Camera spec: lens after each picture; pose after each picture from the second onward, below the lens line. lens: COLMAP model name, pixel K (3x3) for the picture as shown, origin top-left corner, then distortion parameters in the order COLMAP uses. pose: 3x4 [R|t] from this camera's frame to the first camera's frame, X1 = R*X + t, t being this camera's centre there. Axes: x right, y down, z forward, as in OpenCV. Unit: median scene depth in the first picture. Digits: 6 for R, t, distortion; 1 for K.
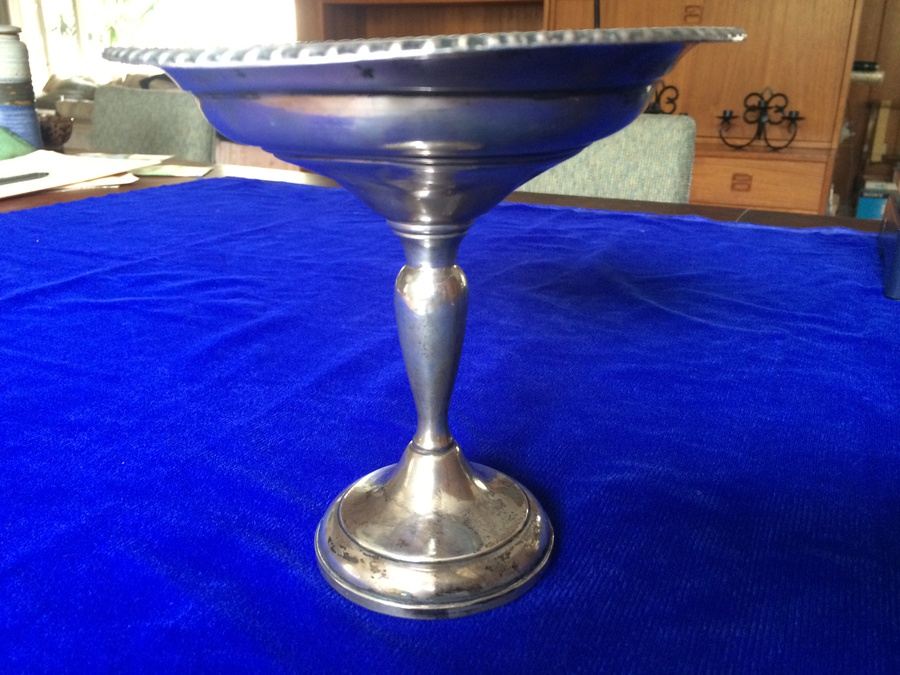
lens RADIAL K [[768.3, 0, 450.9], [0, 768.3, 340.2], [0, 0, 1]] dist [0.097851, -0.217967]
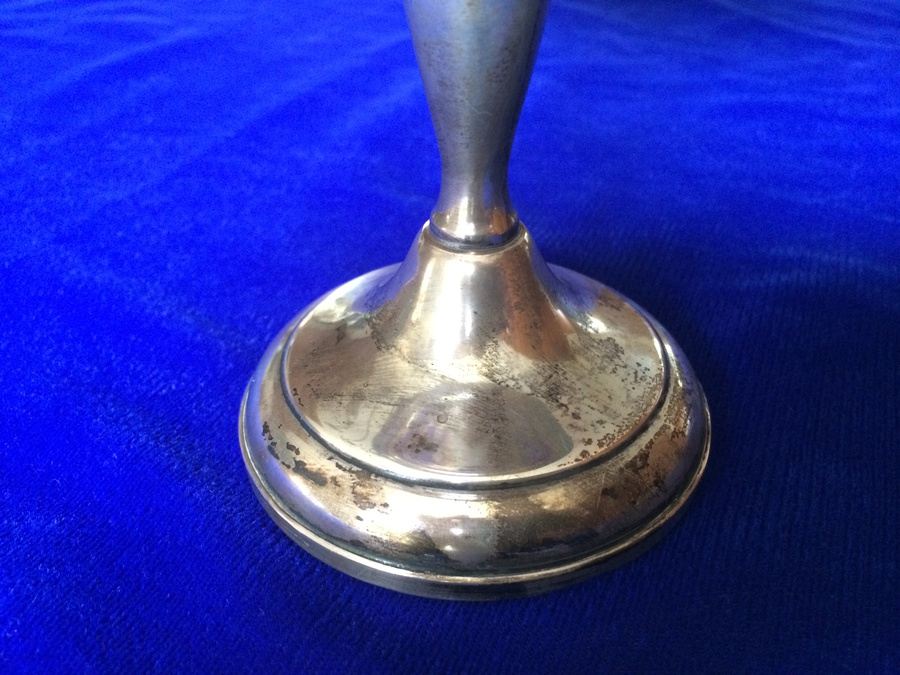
lens RADIAL K [[768.3, 0, 450.9], [0, 768.3, 340.2], [0, 0, 1]] dist [0.097851, -0.217967]
pose [[0.999215, -0.024301, 0.031298, -0.052984], [0.014659, 0.960530, 0.277790, 0.070143], [-0.036813, -0.277113, 0.960132, 0.532099]]
